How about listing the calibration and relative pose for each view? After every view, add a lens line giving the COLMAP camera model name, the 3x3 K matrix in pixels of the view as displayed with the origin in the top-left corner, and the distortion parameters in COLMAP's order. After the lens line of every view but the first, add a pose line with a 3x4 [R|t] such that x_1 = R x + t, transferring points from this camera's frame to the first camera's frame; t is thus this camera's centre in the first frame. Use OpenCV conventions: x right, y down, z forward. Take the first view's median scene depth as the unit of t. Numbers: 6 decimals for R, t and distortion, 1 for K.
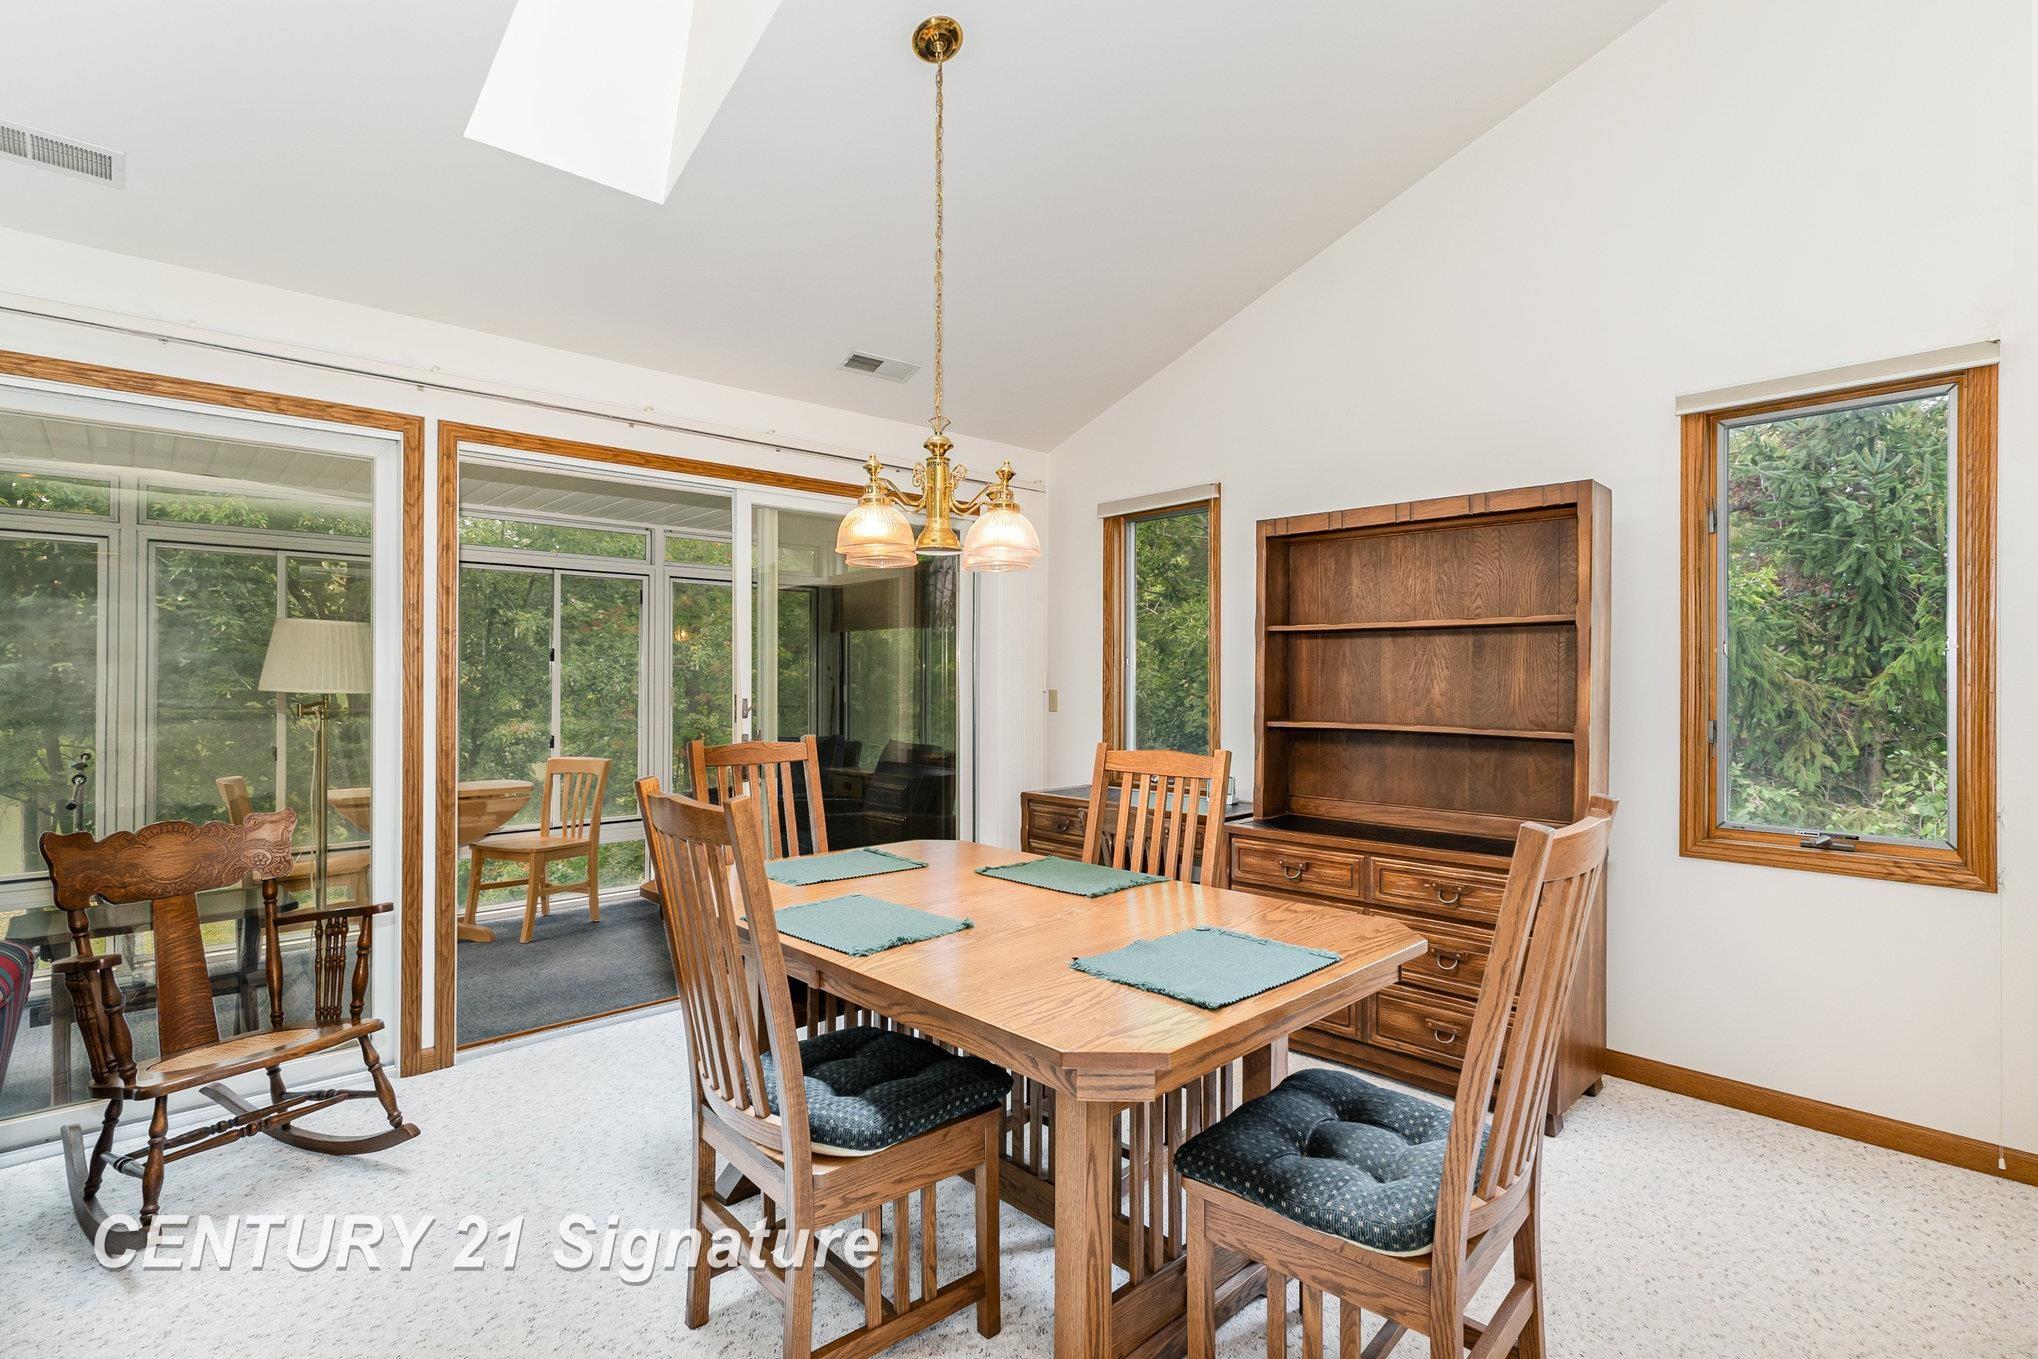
lens RADIAL K [[939.8, 0, 1018.9], [0, 939.8, 681.4], [0, 0, 1]] dist [0.030801, 0.000340]
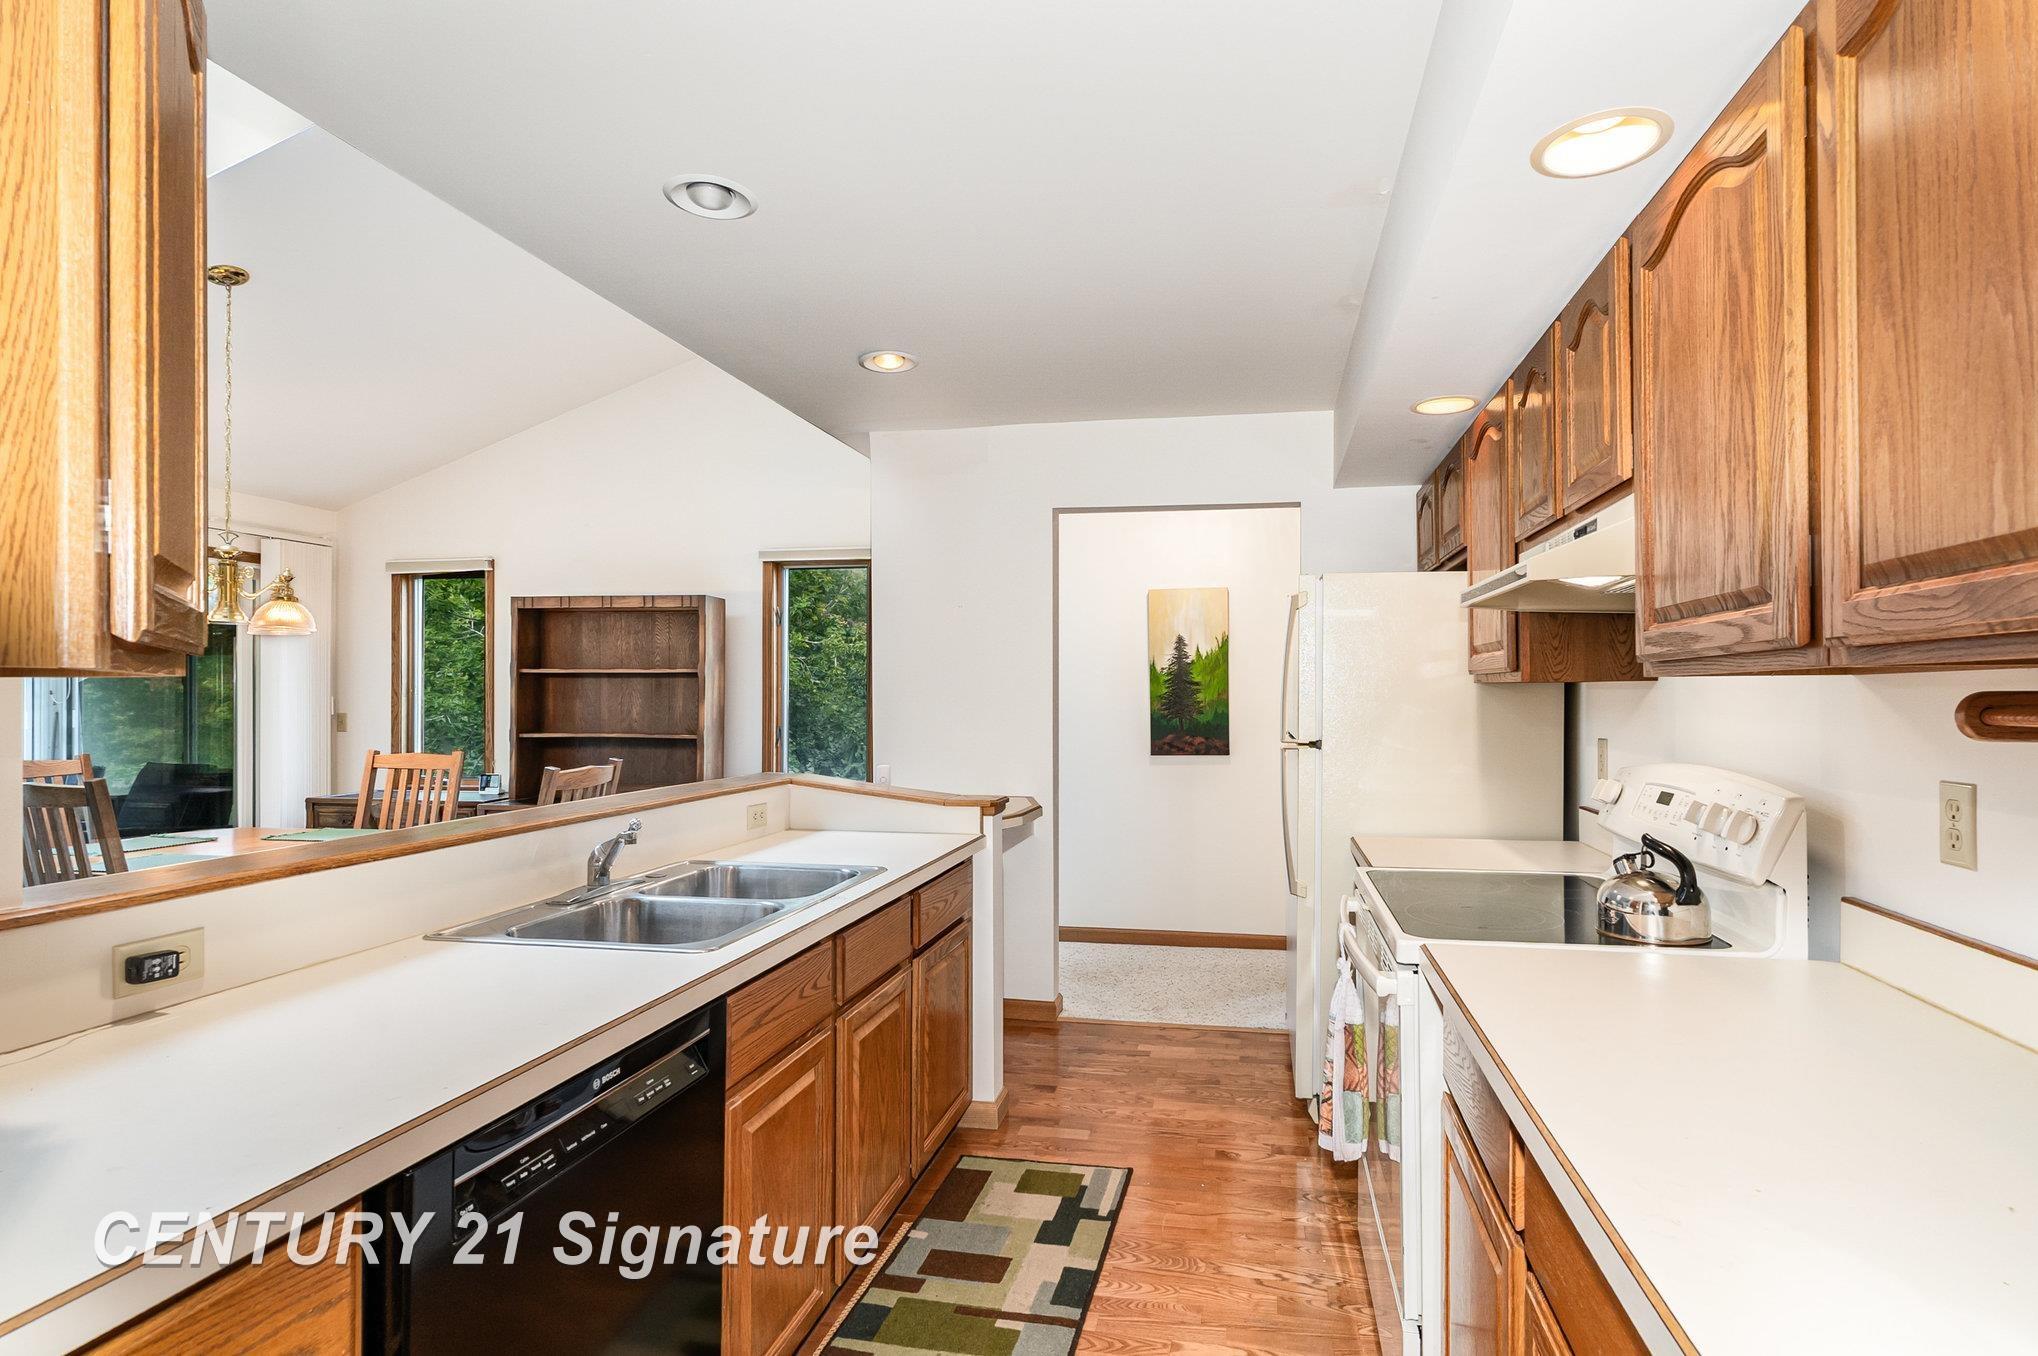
lens RADIAL K [[939.8, 0, 1028.6], [0, 939.8, 693.2], [0, 0, 1]] dist [0.030801, 0.000340]
pose [[0.801580, -0.000215, 0.597888, 0.015929], [0.002372, 0.999993, -0.002820, -0.015032], [-0.597883, 0.003679, 0.801575, -0.667909]]
